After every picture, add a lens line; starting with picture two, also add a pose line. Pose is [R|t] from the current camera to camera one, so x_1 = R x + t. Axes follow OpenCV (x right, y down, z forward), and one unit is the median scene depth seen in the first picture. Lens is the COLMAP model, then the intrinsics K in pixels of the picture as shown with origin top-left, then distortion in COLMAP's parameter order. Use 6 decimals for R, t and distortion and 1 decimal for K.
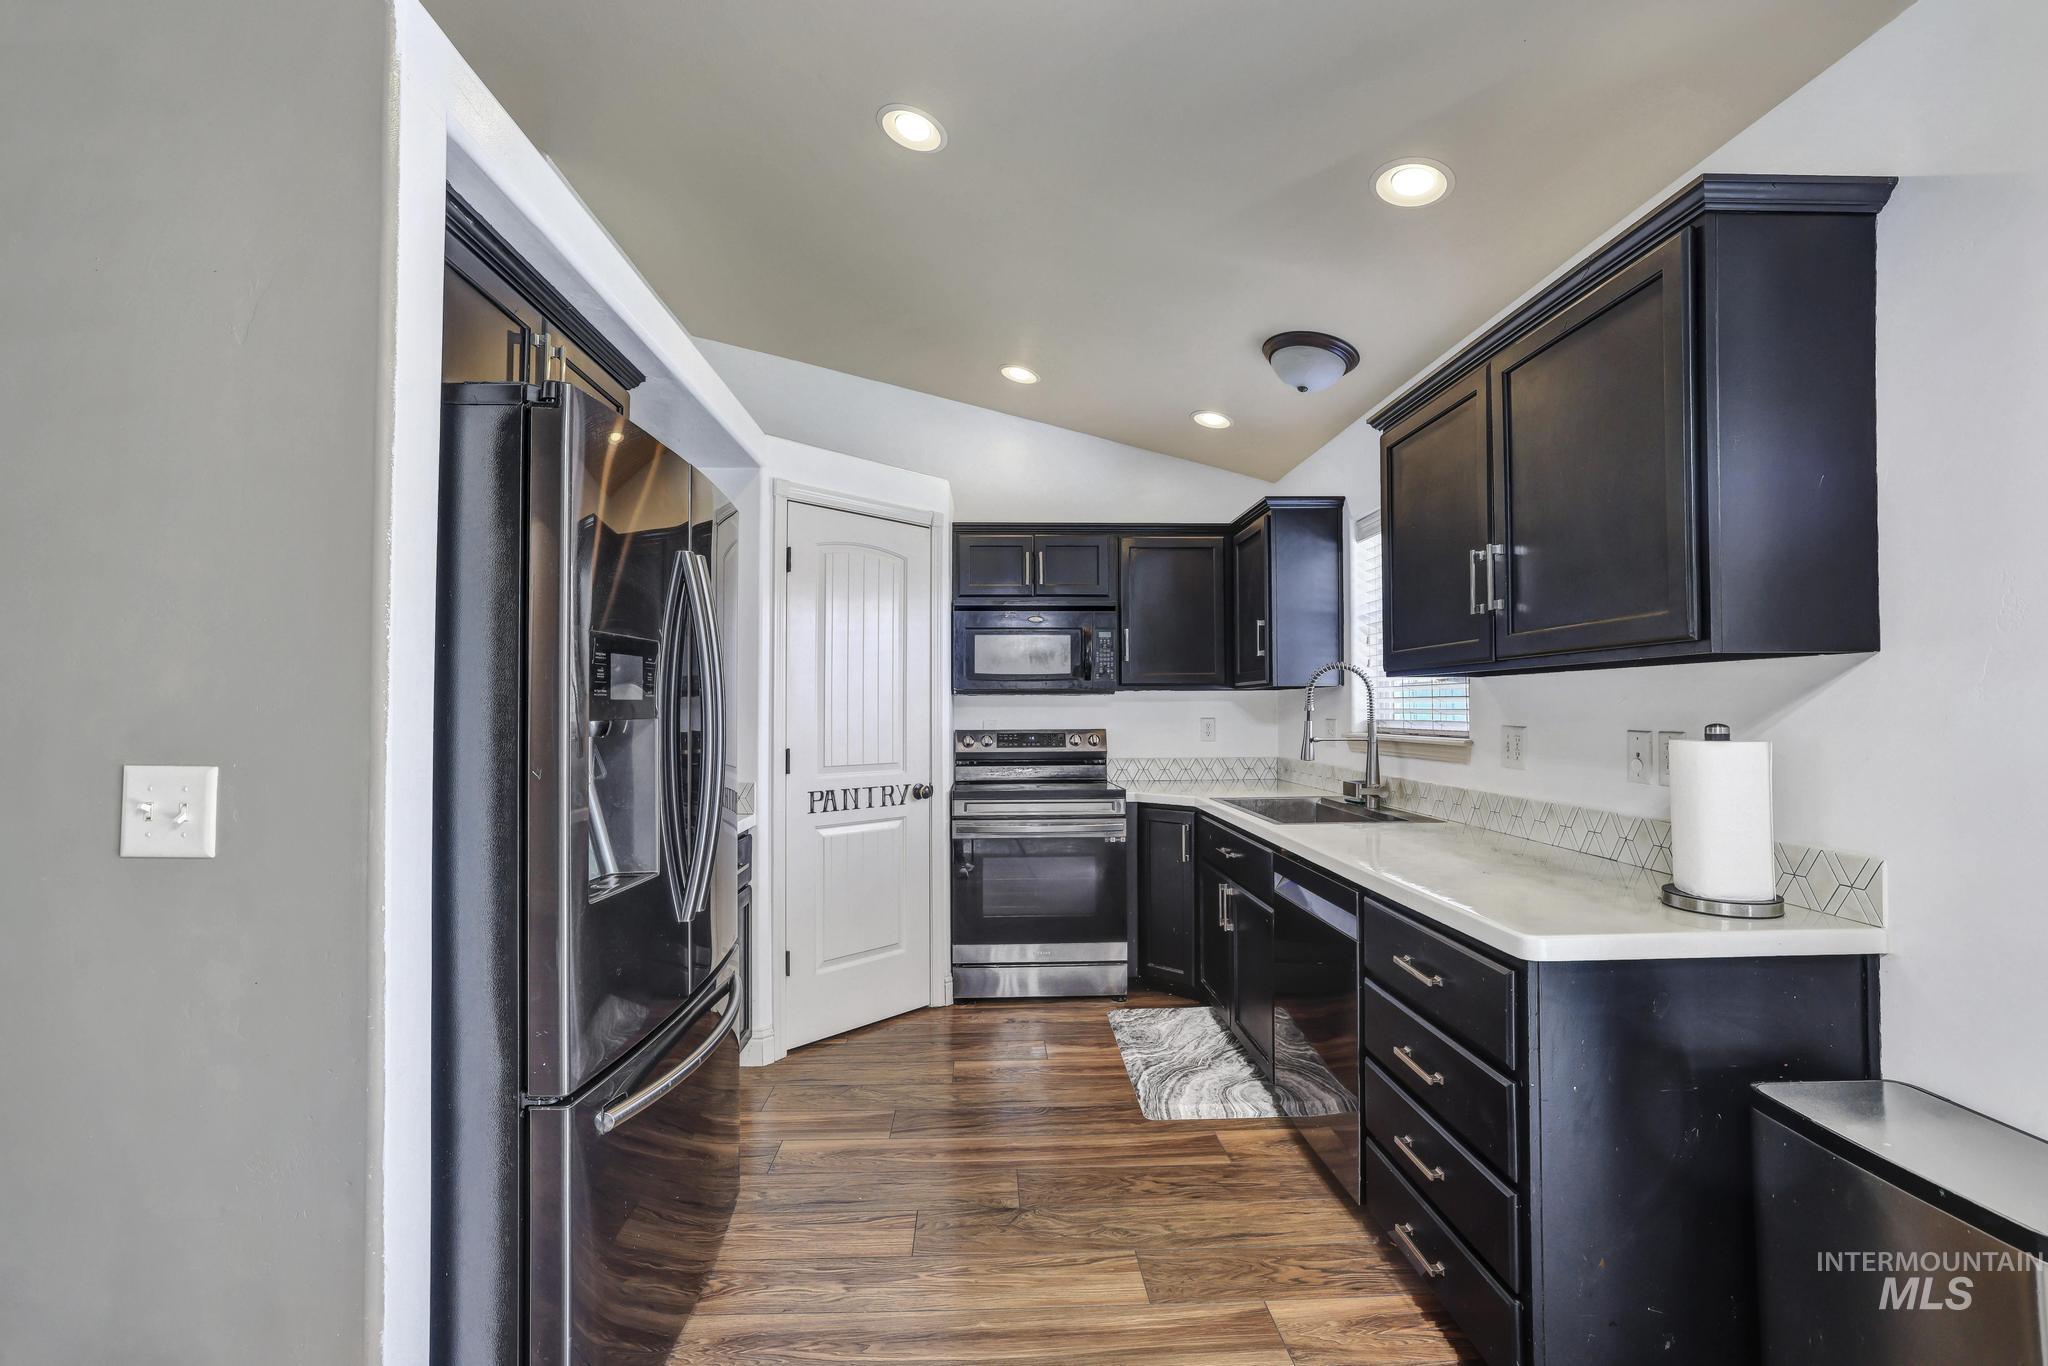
lens RADIAL K [[971.5, 0, 1024.0], [0, 971.5, 683.0], [0, 0, 1]] dist [0.000640, 0.000165]
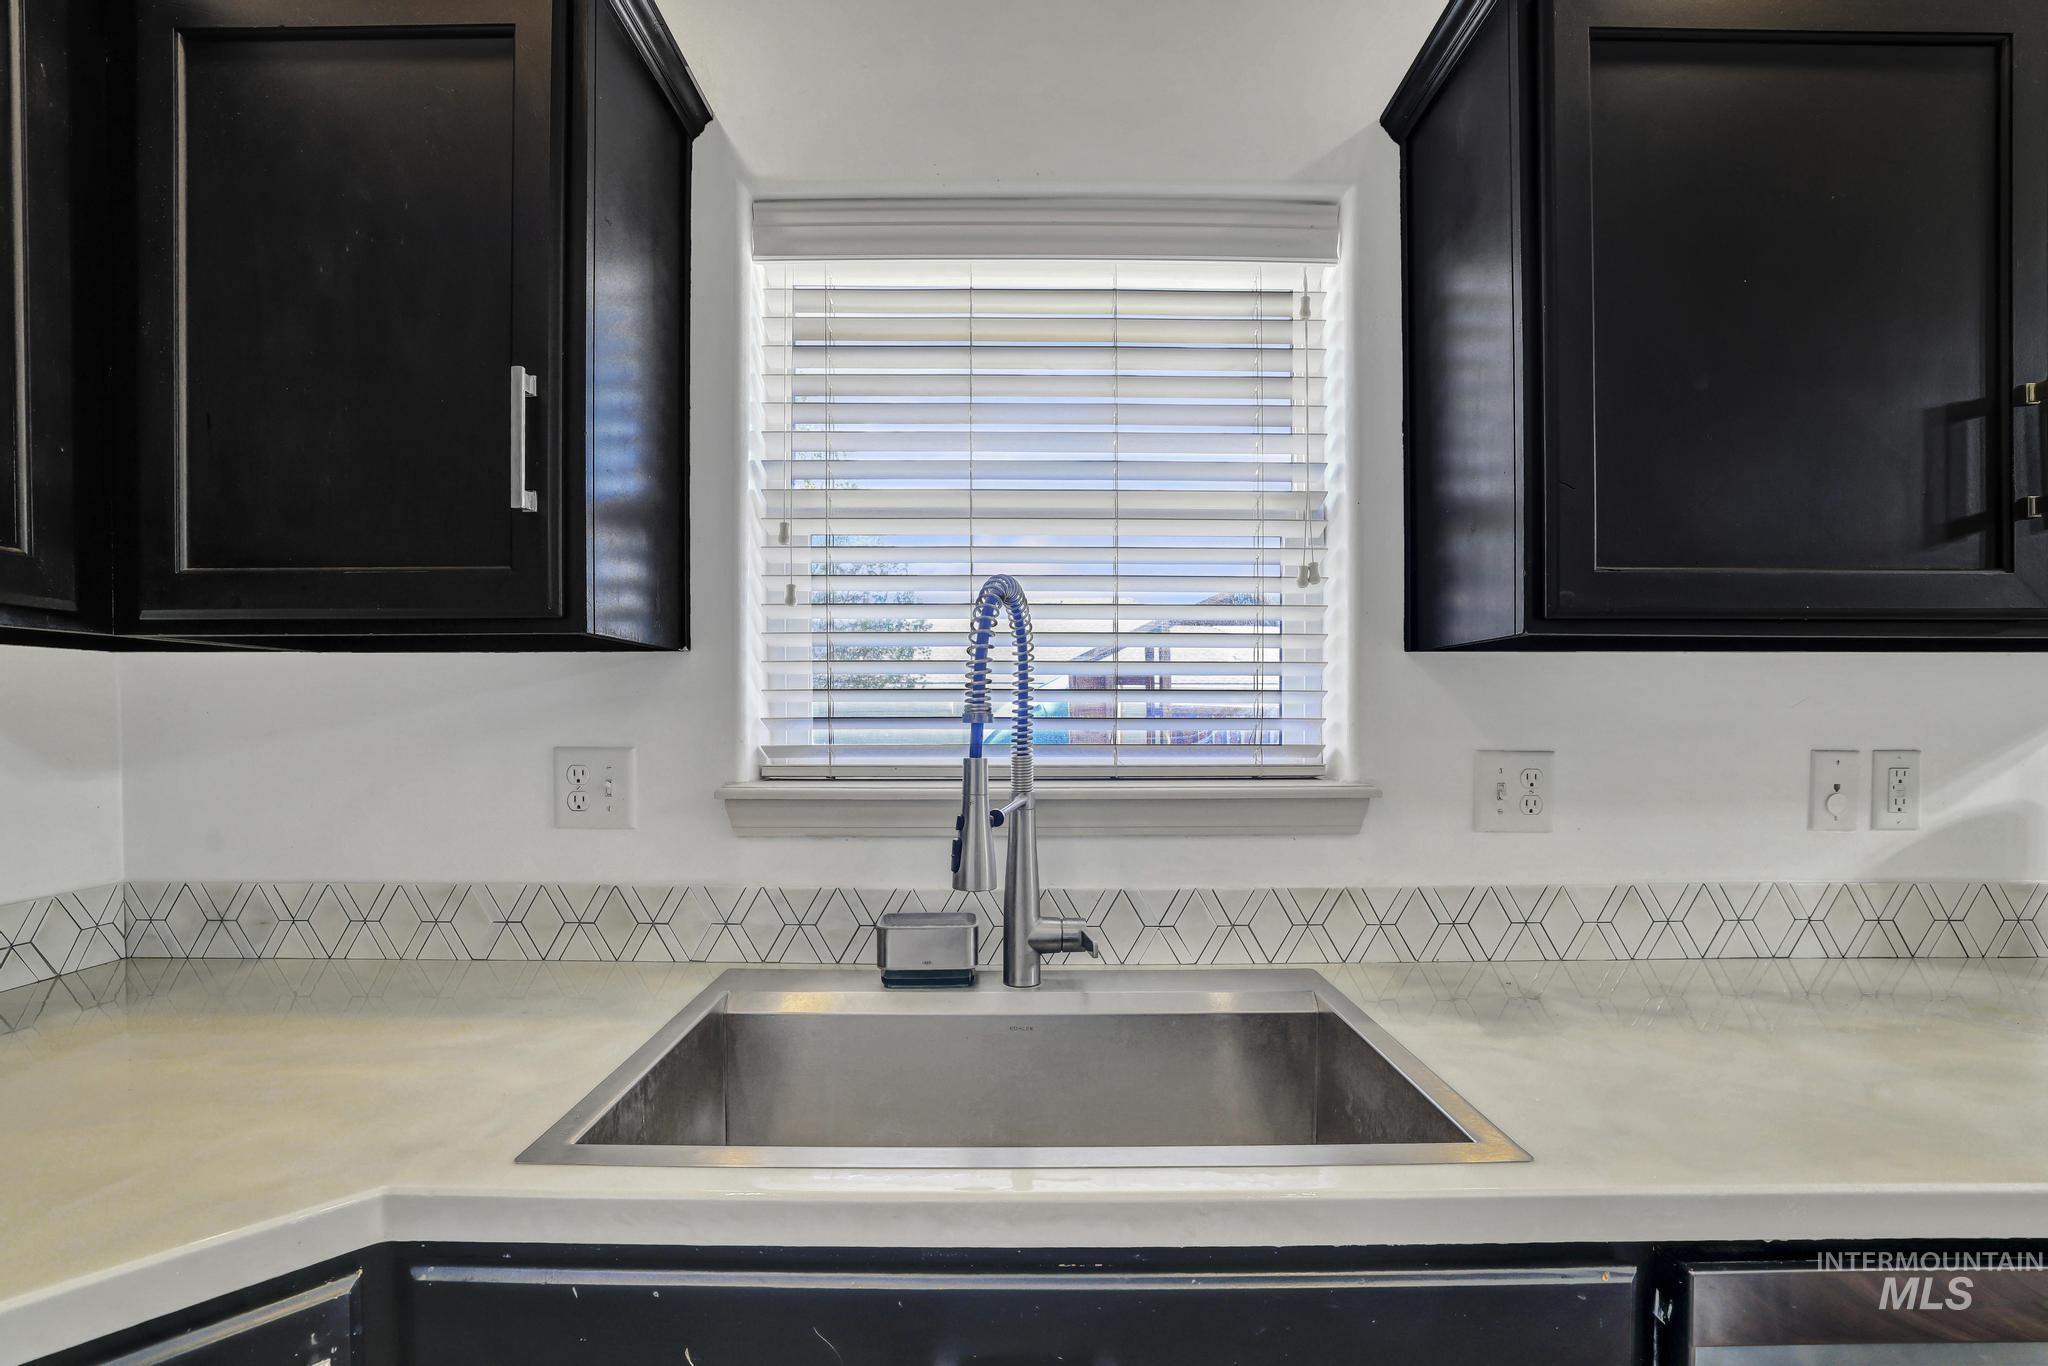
lens RADIAL K [[974.4, 0, 1024.0], [0, 974.4, 728.1], [0, 0, 1]] dist [-0.040214, -0.000081]
pose [[0.024800, -0.005974, 0.999675, -0.017270], [-0.028666, 0.999567, 0.006684, 0.036150], [-0.999281, -0.028822, 0.024618, 1.249644]]
